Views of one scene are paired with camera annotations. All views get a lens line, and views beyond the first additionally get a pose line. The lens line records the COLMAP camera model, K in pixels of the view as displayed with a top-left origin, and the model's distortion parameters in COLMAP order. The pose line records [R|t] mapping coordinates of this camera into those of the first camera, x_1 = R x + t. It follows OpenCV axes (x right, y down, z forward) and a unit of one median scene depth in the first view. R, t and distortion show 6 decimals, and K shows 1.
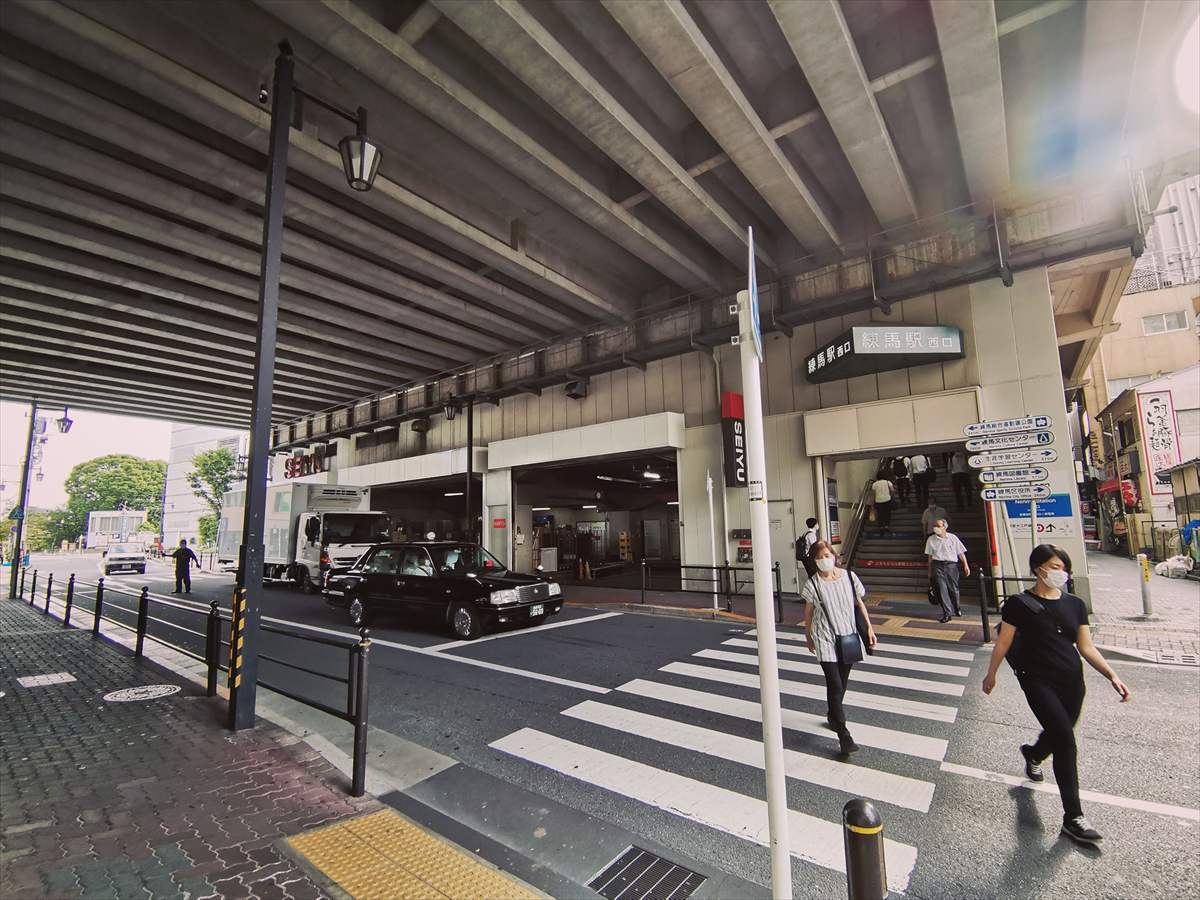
lens RADIAL K [[581.1, 0, 599.2], [0, 581.1, 444.8], [0, 0, 1]] dist [-0.017900, -0.003503]
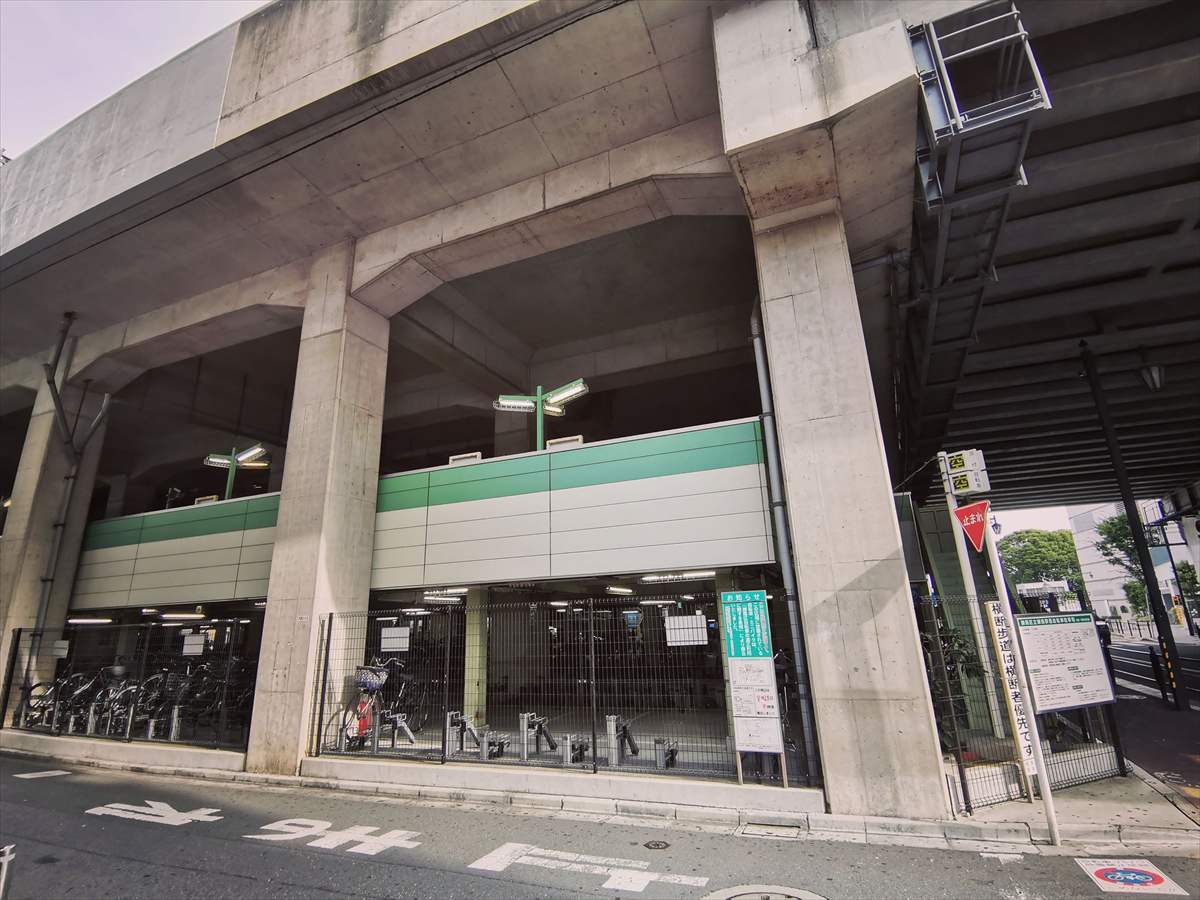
lens RADIAL K [[581.1, 0, 598.5], [0, 581.1, 442.7], [0, 0, 1]] dist [-0.017900, -0.003503]
pose [[0.234864, -0.276962, -0.931735, 0.057779], [0.163279, 0.956169, -0.243067, -0.012114], [0.958217, -0.095045, 0.269792, -0.081539]]
